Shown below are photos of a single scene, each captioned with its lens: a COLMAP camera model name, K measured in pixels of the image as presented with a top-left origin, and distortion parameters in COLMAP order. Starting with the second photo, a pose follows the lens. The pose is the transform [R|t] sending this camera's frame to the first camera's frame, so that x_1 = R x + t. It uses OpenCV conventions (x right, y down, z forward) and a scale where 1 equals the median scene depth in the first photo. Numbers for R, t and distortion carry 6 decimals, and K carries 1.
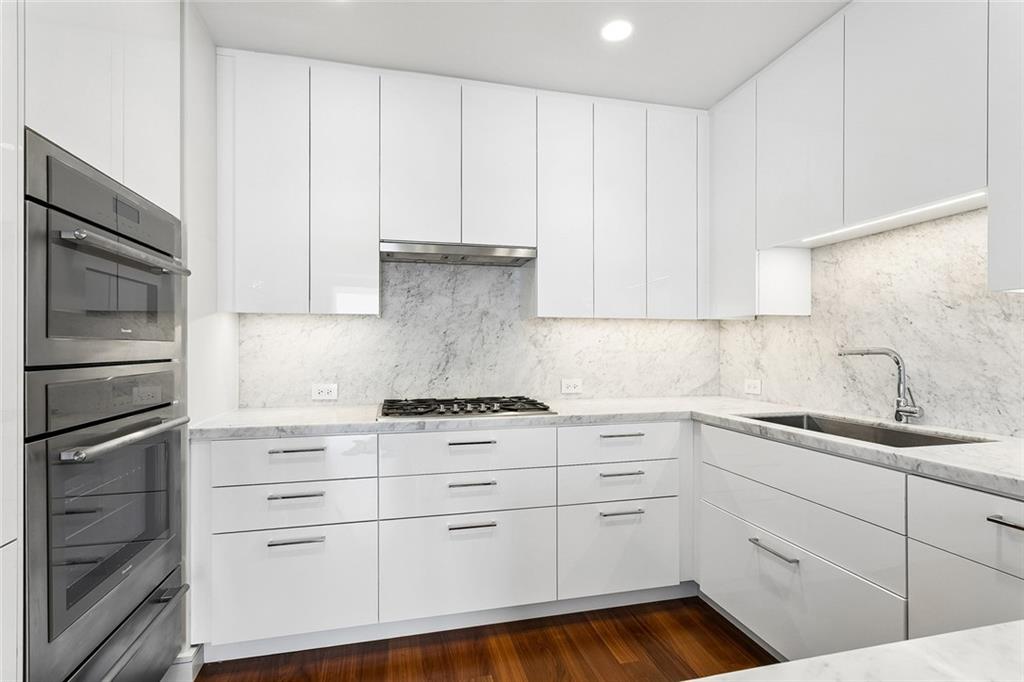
lens RADIAL K [[486.1, 0, 510.4], [0, 486.1, 345.5], [0, 0, 1]] dist [0.001072, 0.000516]
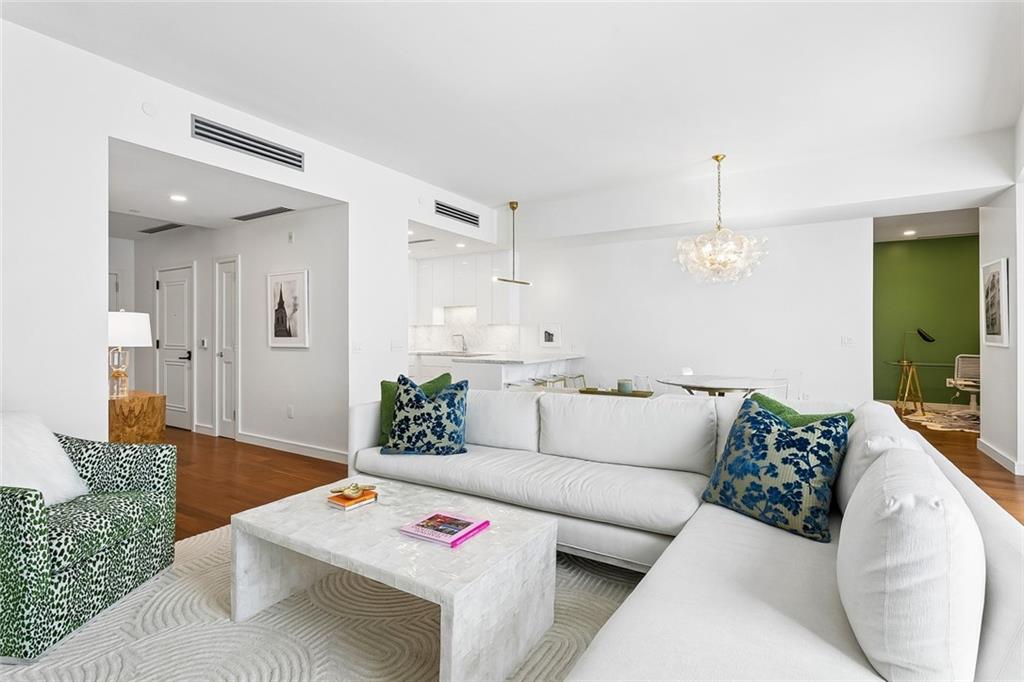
lens RADIAL K [[492.4, 0, 498.7], [0, 492.4, 328.5], [0, 0, 1]] dist [0.000634, 0.000268]
pose [[0.722518, 0.001597, 0.691350, -1.657818], [-0.001402, 0.999999, -0.000845, -0.035321], [-0.691350, -0.000359, 0.722520, -1.972352]]
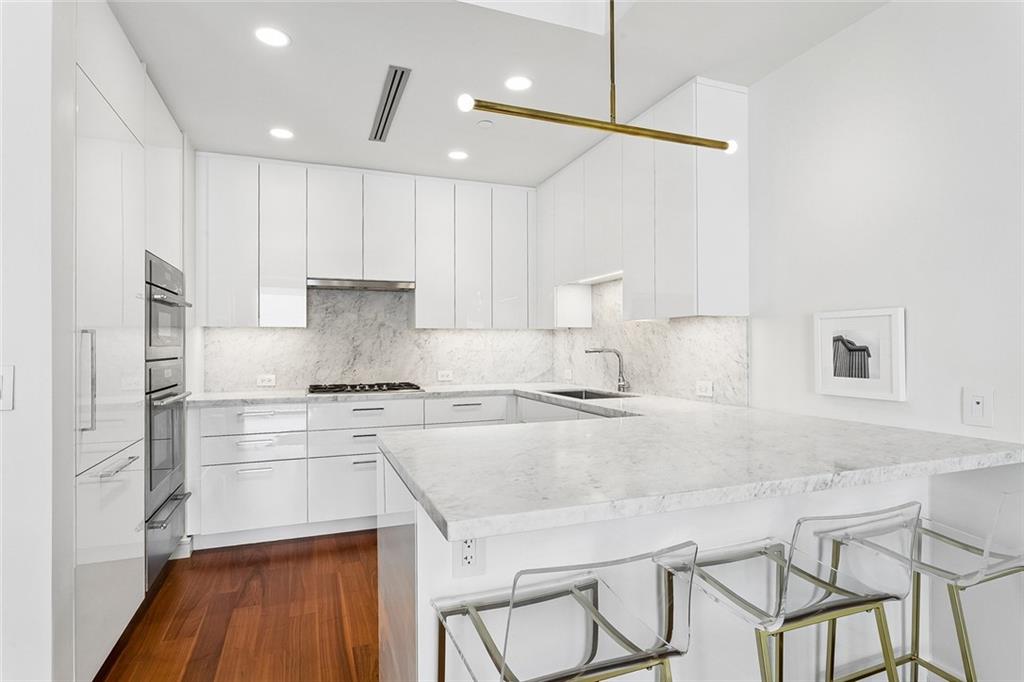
lens RADIAL K [[531.7, 0, 505.1], [0, 531.7, 342.6], [0, 0, 1]] dist [-0.002729, -0.000272]
pose [[0.993143, -0.002915, 0.116870, 0.142970], [0.003296, 0.999990, -0.003070, -0.009263], [-0.116860, 0.003434, 0.993142, -0.682344]]
